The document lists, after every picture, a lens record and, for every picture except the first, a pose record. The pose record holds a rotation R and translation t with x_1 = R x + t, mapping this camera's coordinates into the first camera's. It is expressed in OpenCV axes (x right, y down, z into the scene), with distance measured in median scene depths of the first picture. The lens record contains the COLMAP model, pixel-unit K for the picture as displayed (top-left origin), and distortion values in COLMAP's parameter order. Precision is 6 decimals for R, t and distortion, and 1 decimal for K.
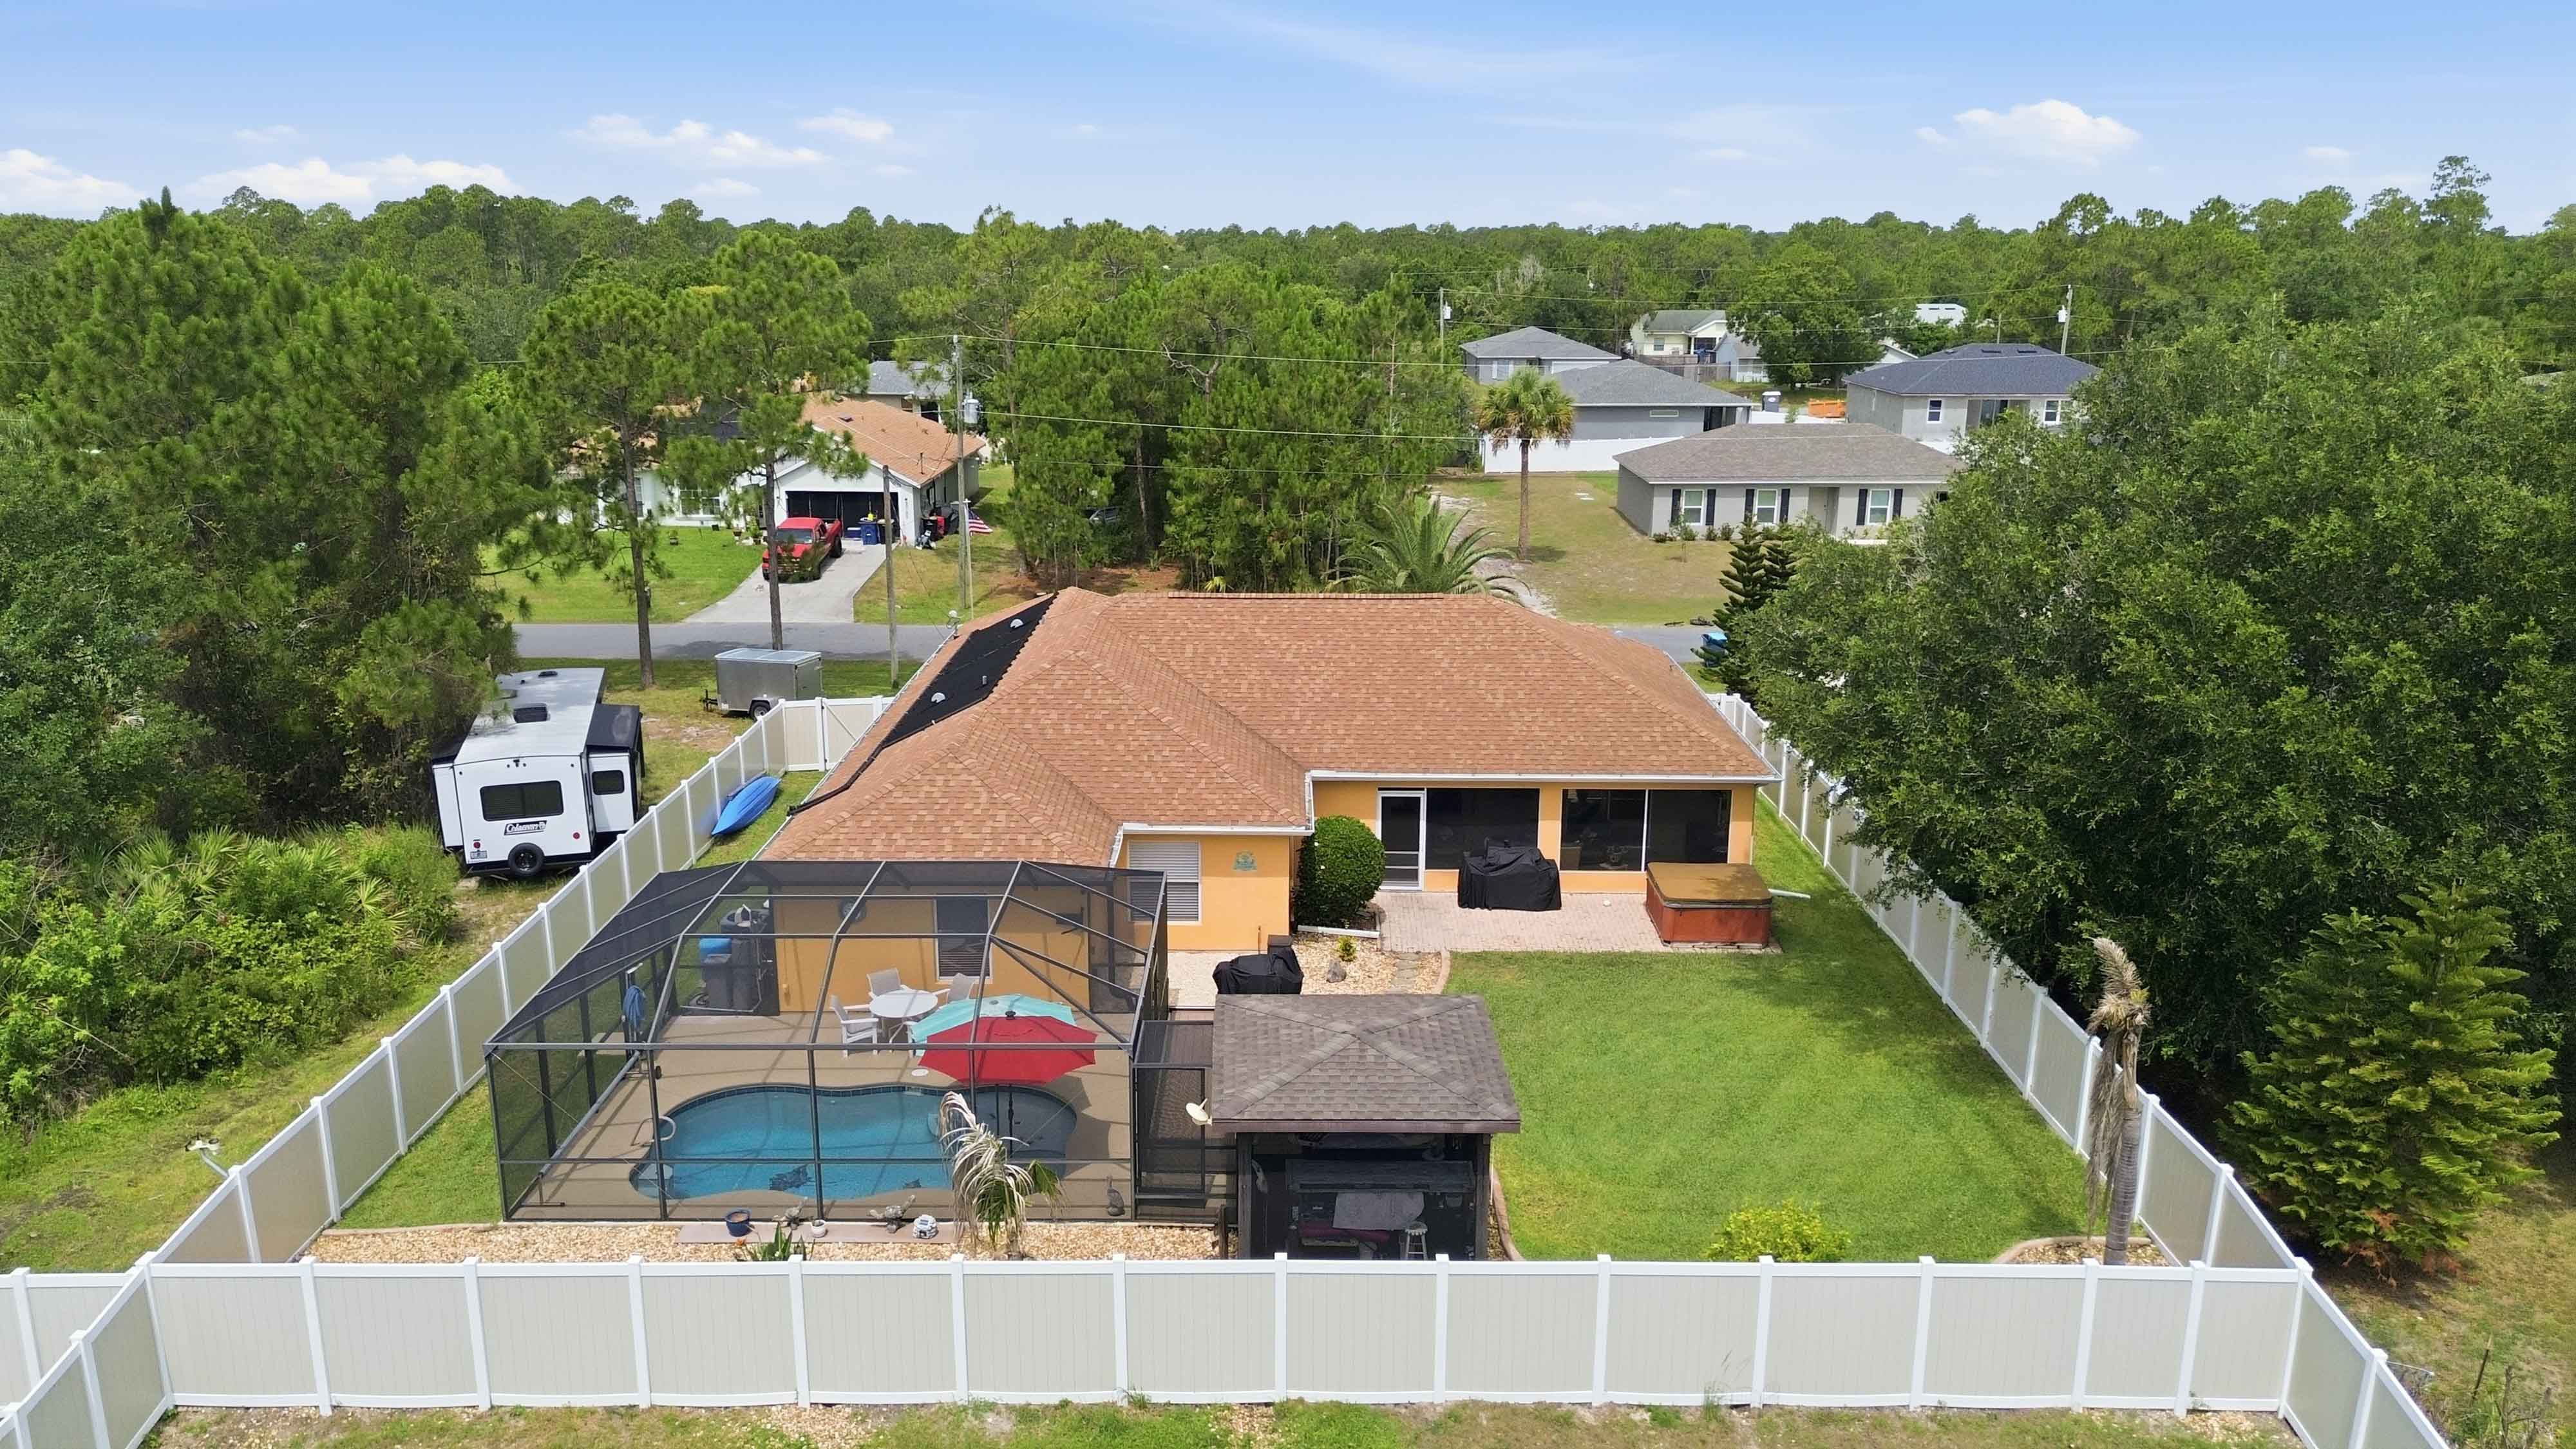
lens RADIAL K [[1822.2, 0, 1288.0], [0, 1822.2, 724.5], [0, 0, 1]] dist [0.062203, -0.065629]
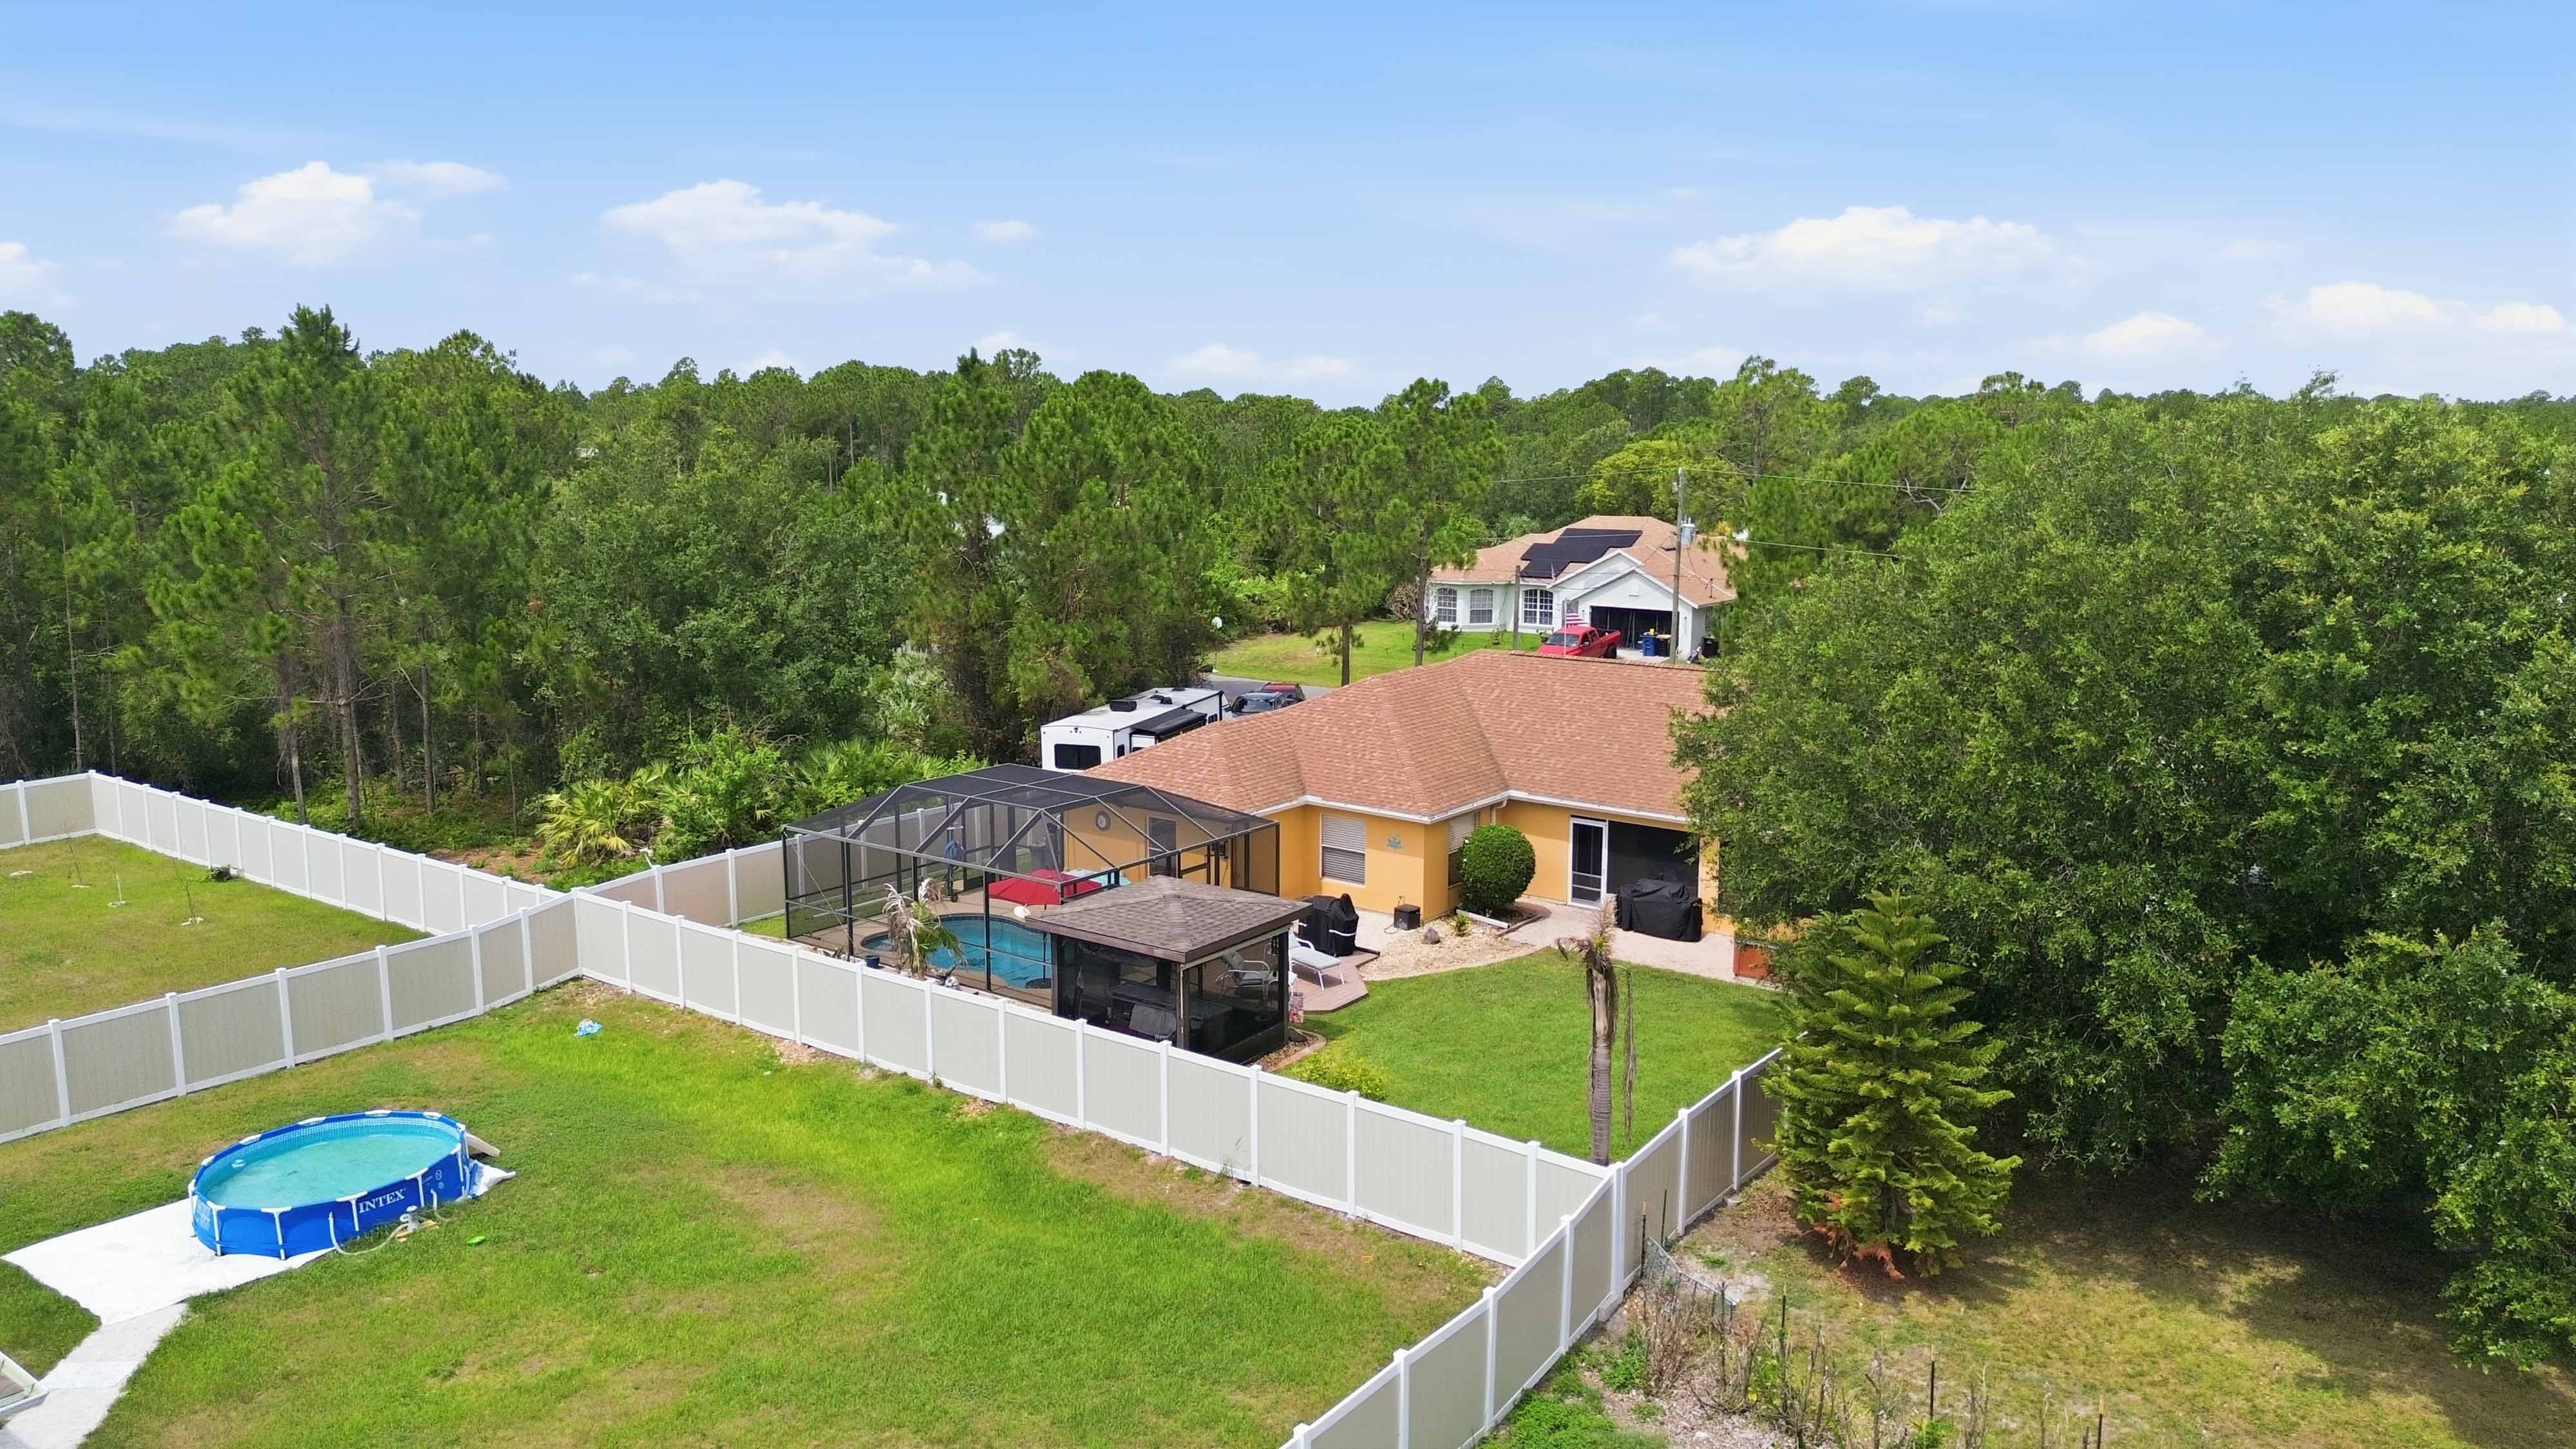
lens RADIAL K [[1822.2, 0, 1288.0], [0, 1822.2, 724.5], [0, 0, 1]] dist [0.062203, -0.065629]
pose [[0.795255, 0.094111, -0.598926, 0.600226], [-0.149661, 0.987780, -0.043509, 0.055589], [0.587512, 0.124237, 0.799621, -0.048920]]
